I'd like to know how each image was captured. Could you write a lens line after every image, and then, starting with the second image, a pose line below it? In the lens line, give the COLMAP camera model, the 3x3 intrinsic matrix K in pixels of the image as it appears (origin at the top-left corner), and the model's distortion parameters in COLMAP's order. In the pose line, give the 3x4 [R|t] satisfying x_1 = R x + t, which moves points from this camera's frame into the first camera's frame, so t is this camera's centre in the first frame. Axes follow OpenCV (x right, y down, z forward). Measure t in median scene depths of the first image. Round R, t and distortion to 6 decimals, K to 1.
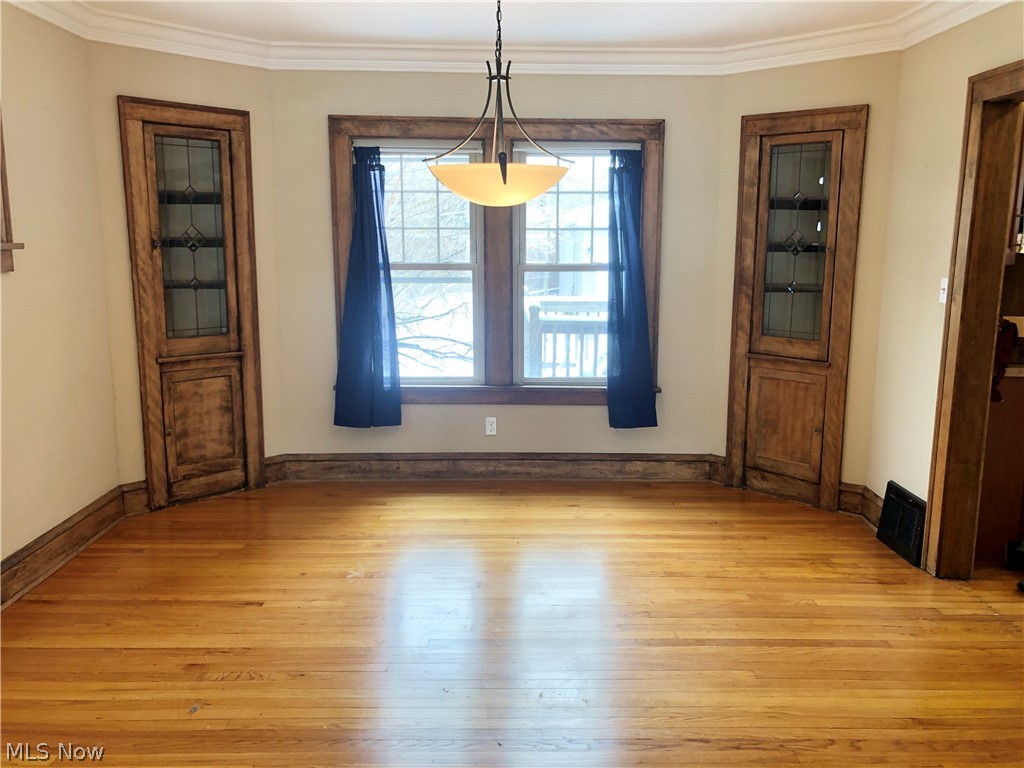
lens RADIAL K [[838.8, 0, 512.0], [0, 838.8, 384.0], [0, 0, 1]] dist [0.181254, -0.438258]
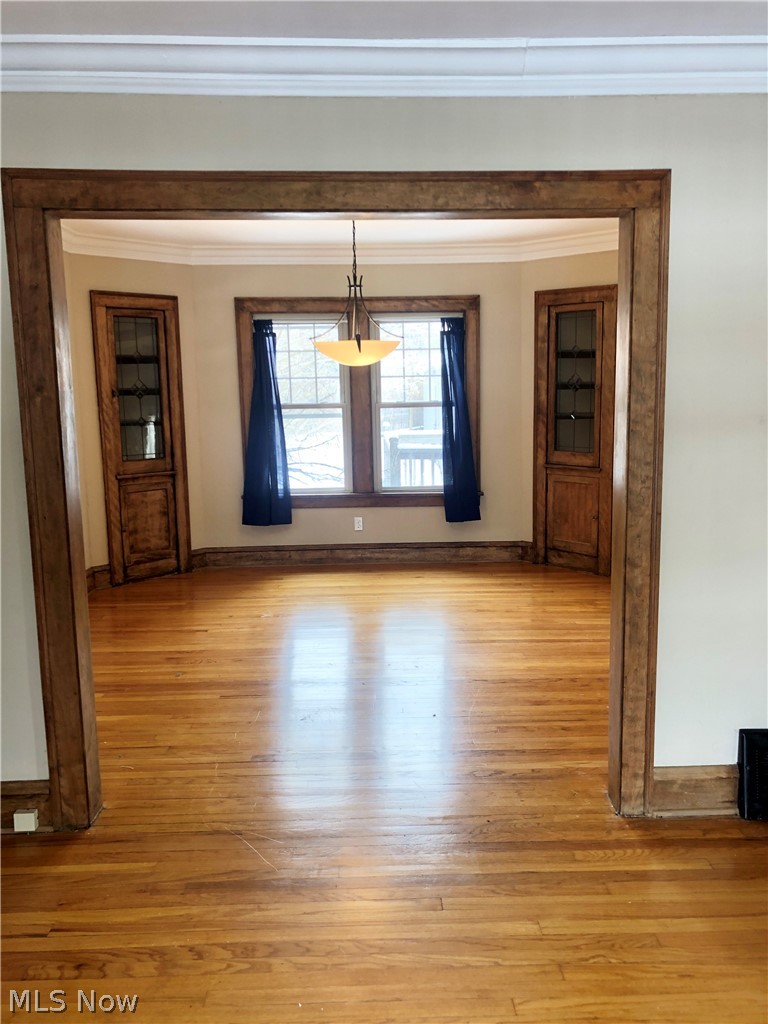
lens RADIAL K [[838.8, 0, 384.0], [0, 838.8, 512.0], [0, 0, 1]] dist [0.181254, -0.438258]
pose [[0.999751, -0.022285, -0.000983, 0.018812], [0.022266, 0.999624, -0.016005, 0.057548], [0.001339, 0.015979, 0.999871, -0.362582]]
